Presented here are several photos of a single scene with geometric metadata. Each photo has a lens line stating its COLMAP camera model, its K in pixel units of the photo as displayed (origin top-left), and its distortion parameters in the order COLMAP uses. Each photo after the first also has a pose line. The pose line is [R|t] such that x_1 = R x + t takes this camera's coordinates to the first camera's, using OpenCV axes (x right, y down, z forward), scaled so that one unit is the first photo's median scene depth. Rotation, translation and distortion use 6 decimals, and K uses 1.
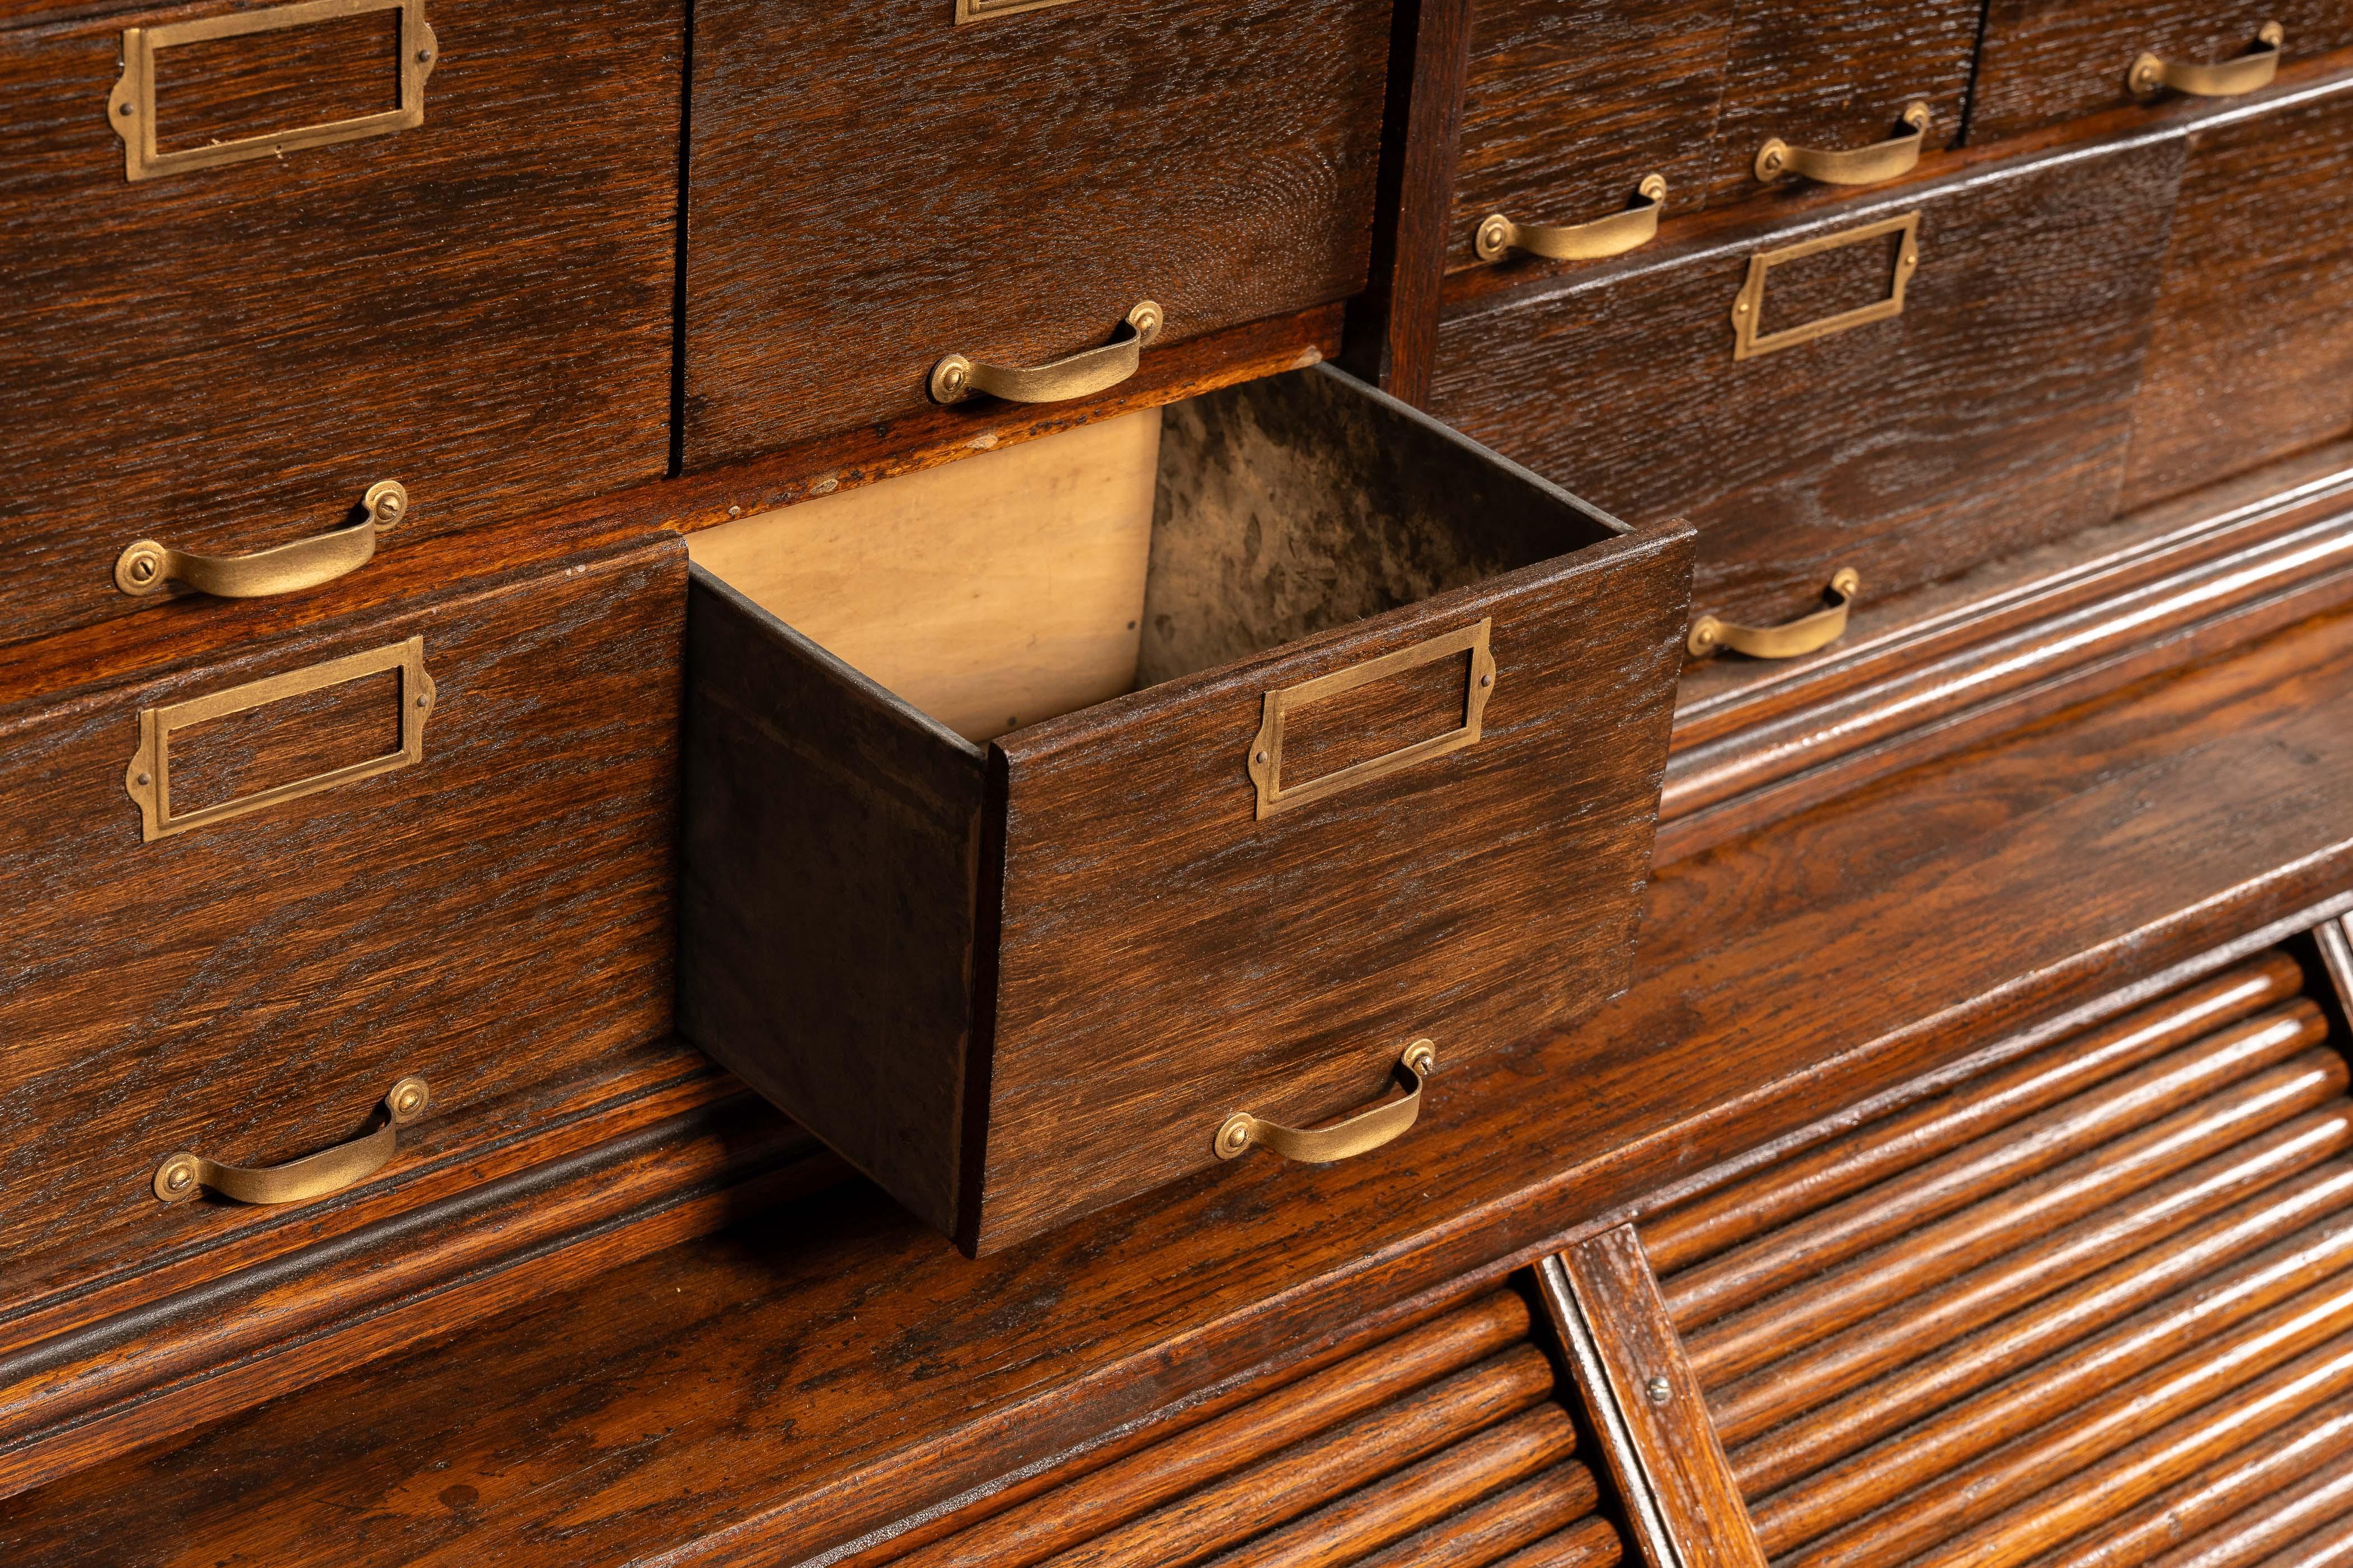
lens RADIAL K [[4463.3, 0, 1070.3], [0, 4463.3, 781.1], [0, 0, 1]] dist [0.002076, 0.000000]
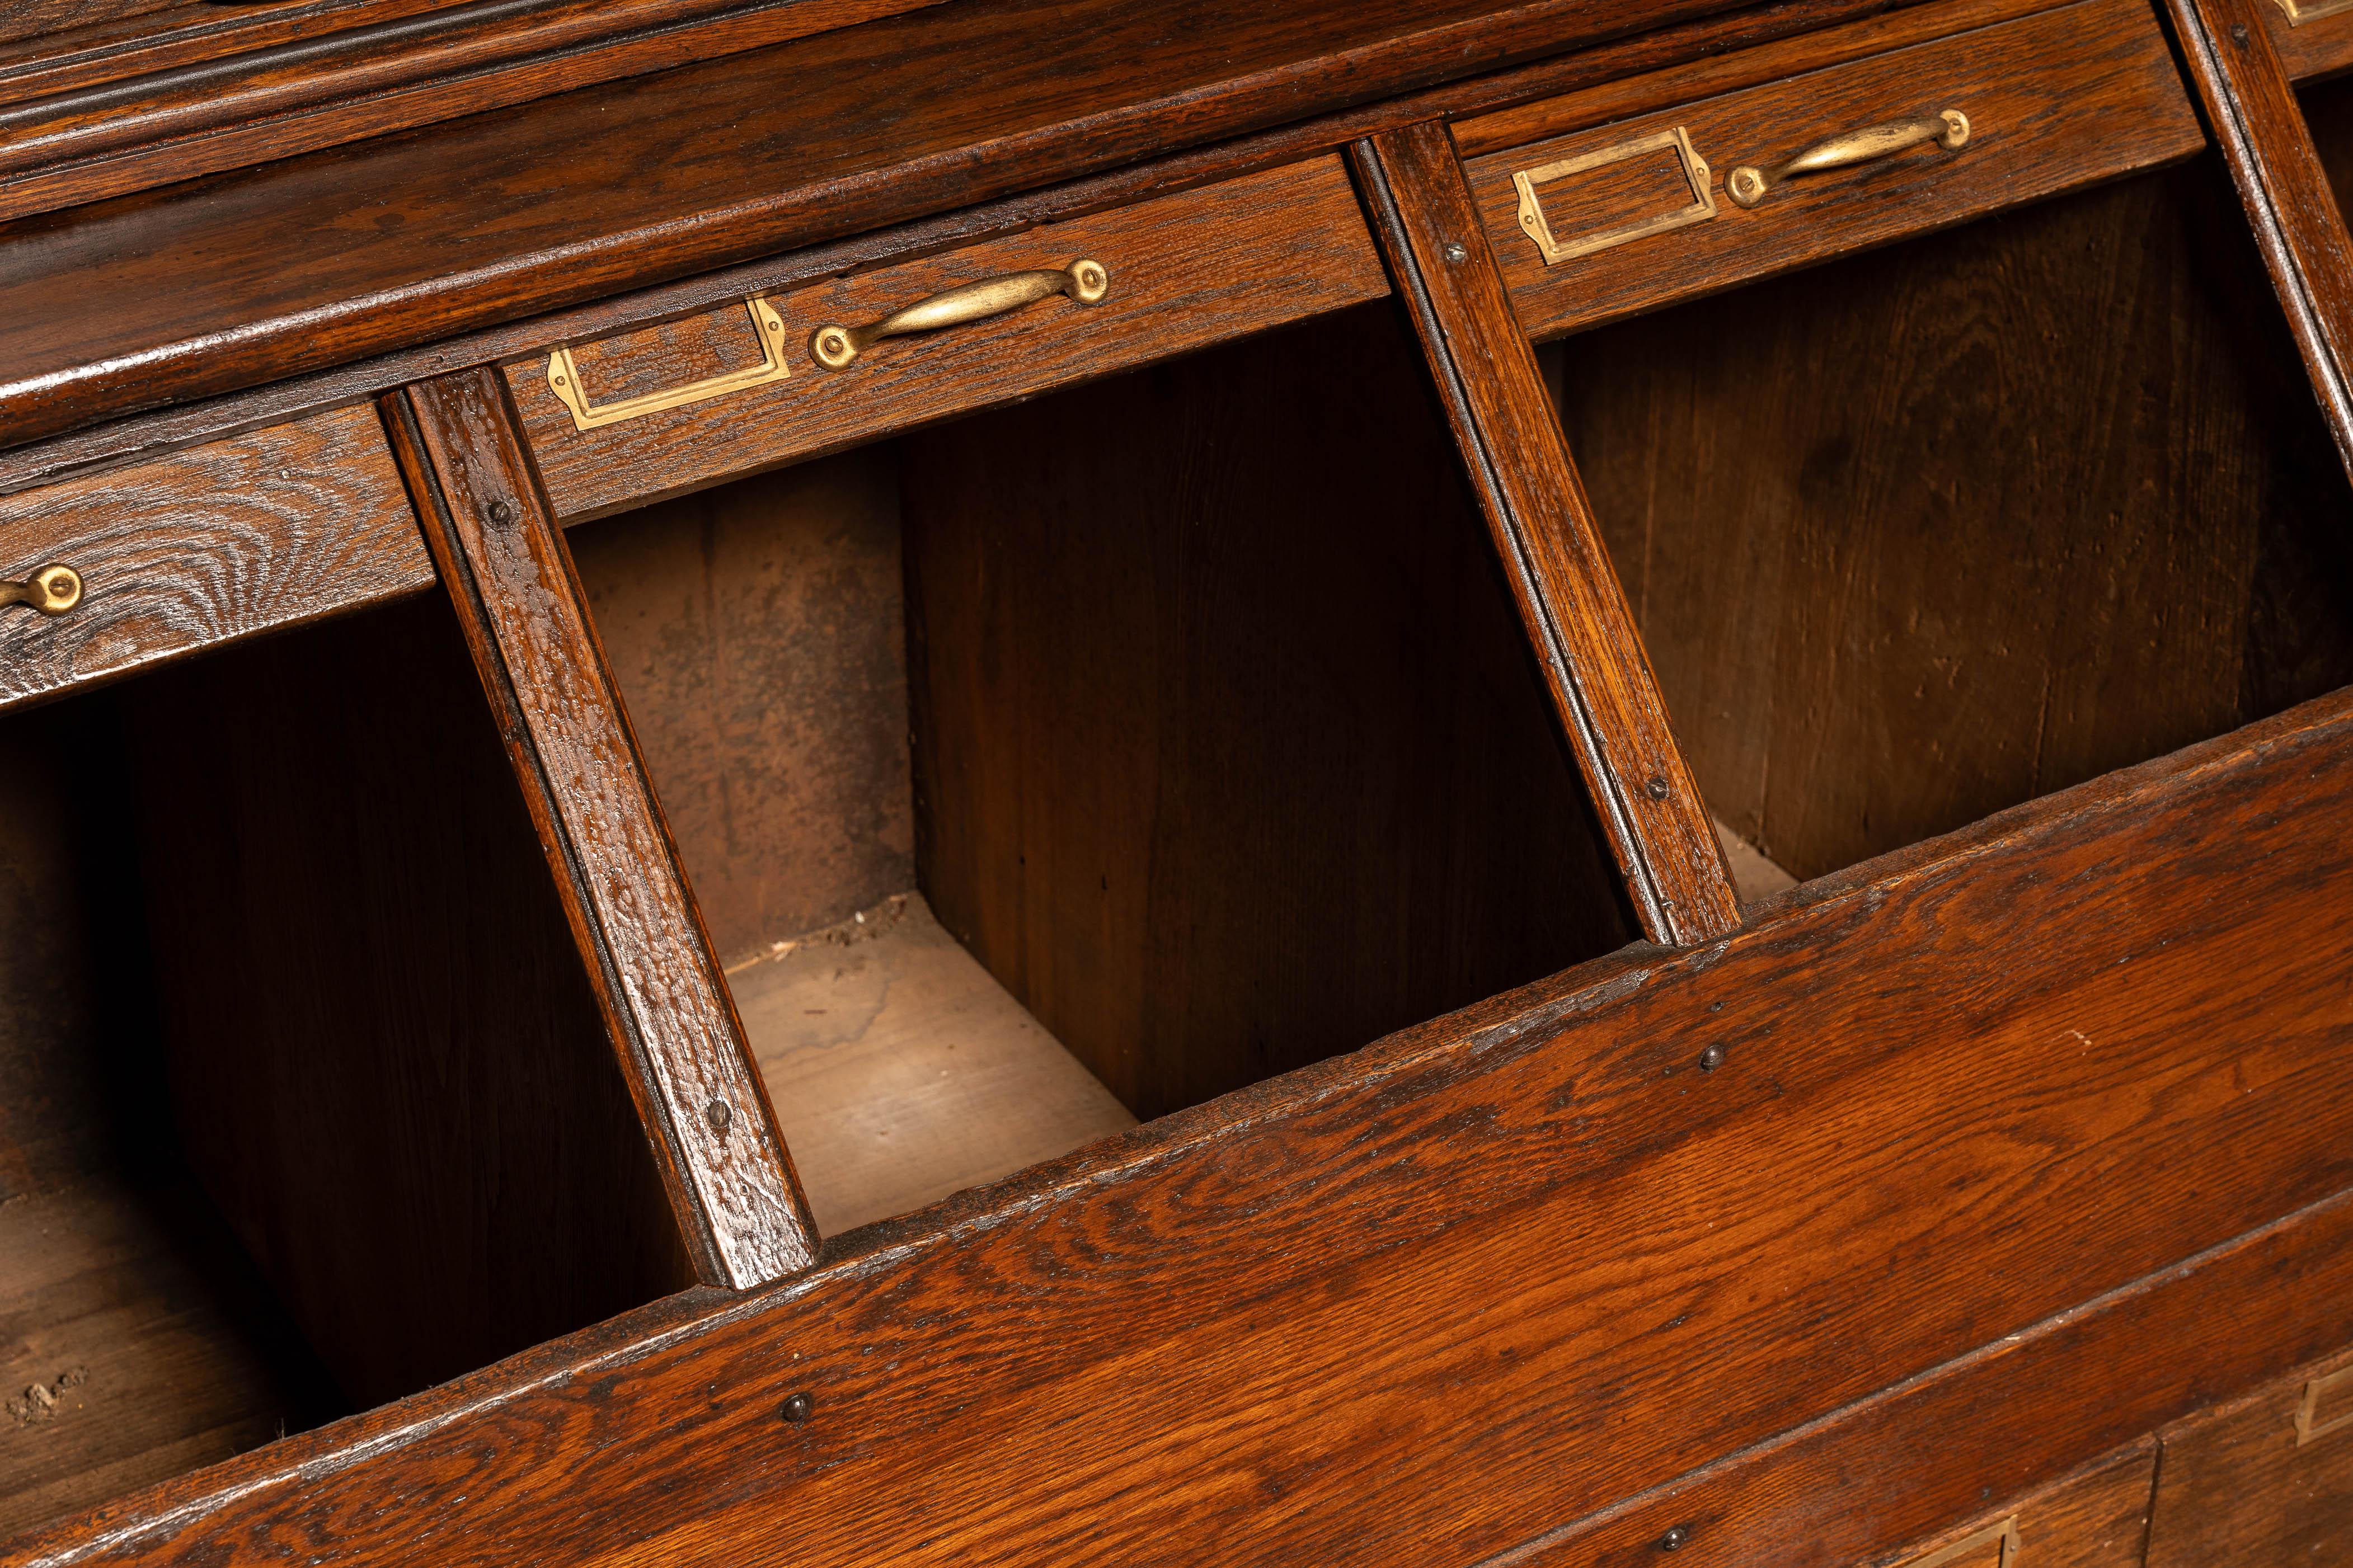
lens RADIAL K [[4463.3, 0, 1120.0], [0, 4463.3, 765.9], [0, 0, 1]] dist [0.002076, 0.000000]
pose [[0.986945, 0.011320, -0.160660, 0.265632], [-0.001926, 0.998285, 0.058506, 0.228610], [0.161047, -0.057432, 0.985274, -0.235709]]
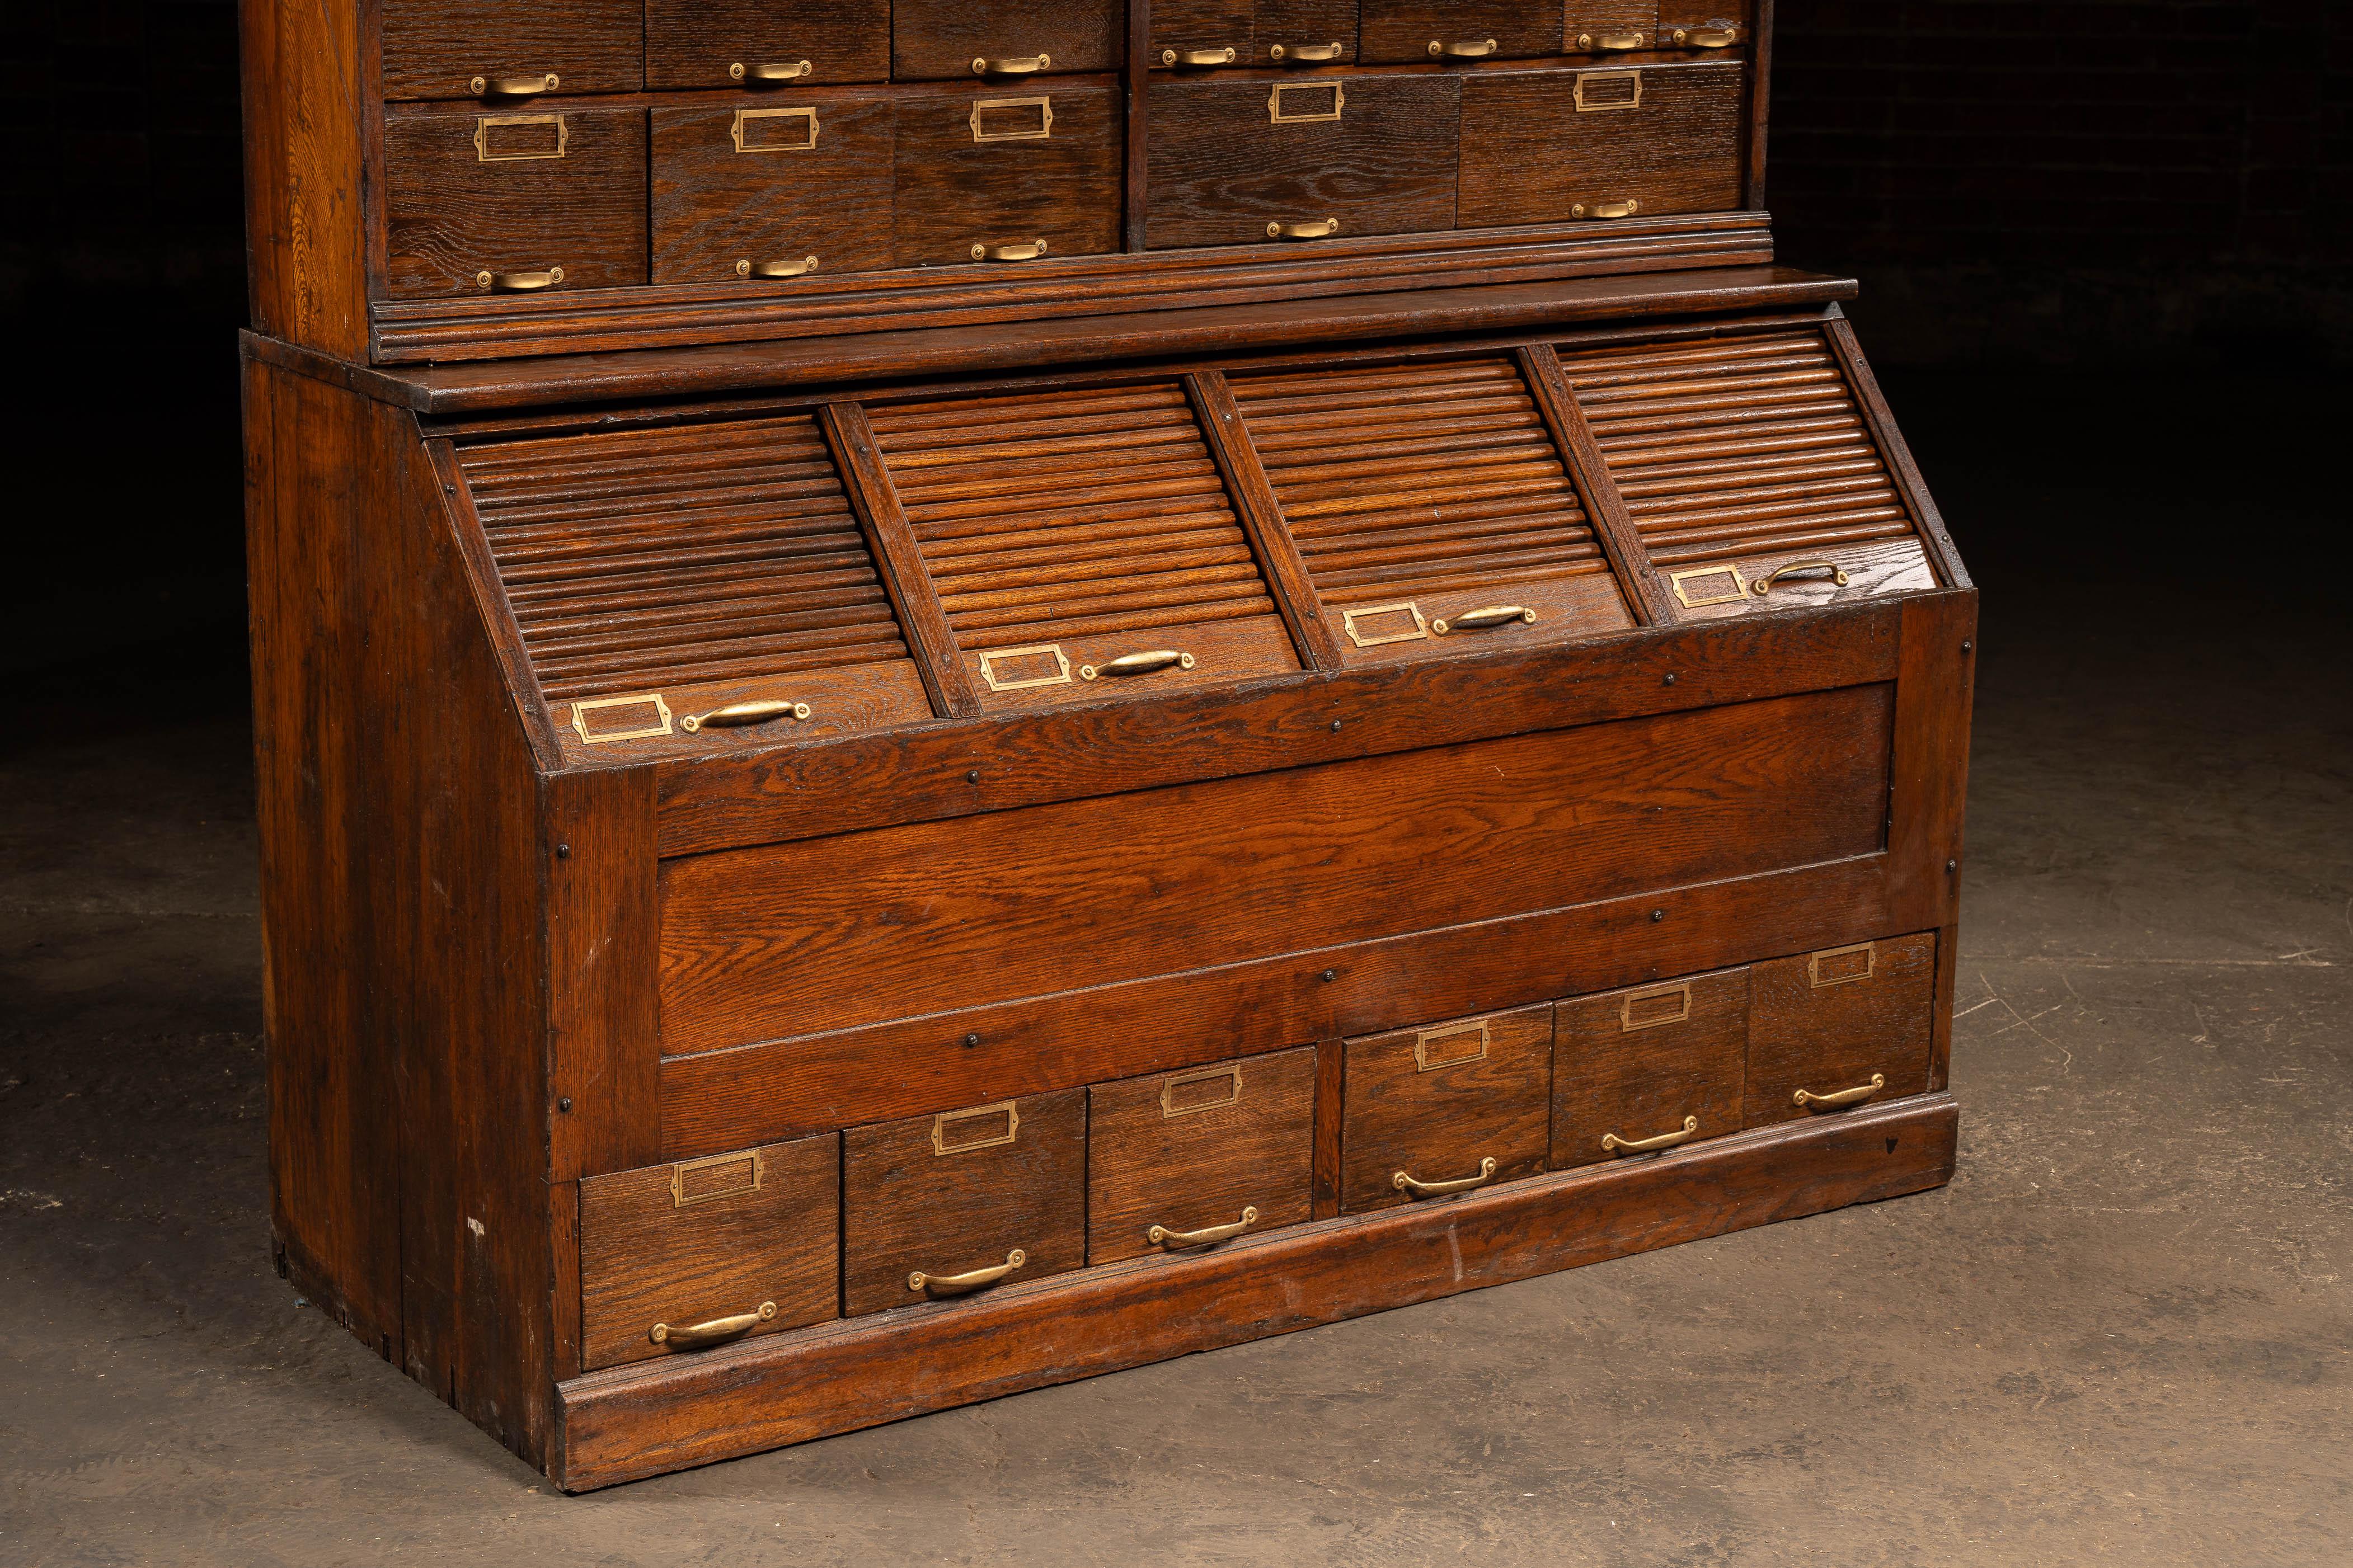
lens RADIAL K [[4463.3, 0, 1164.2], [0, 4463.3, 785.7], [0, 0, 1]] dist [0.002076, 0.000000]
pose [[0.994081, -0.027369, -0.105139, 0.444591], [-0.000228, 0.967220, -0.253939, 1.269998], [0.108642, 0.252460, 0.961489, -2.036418]]
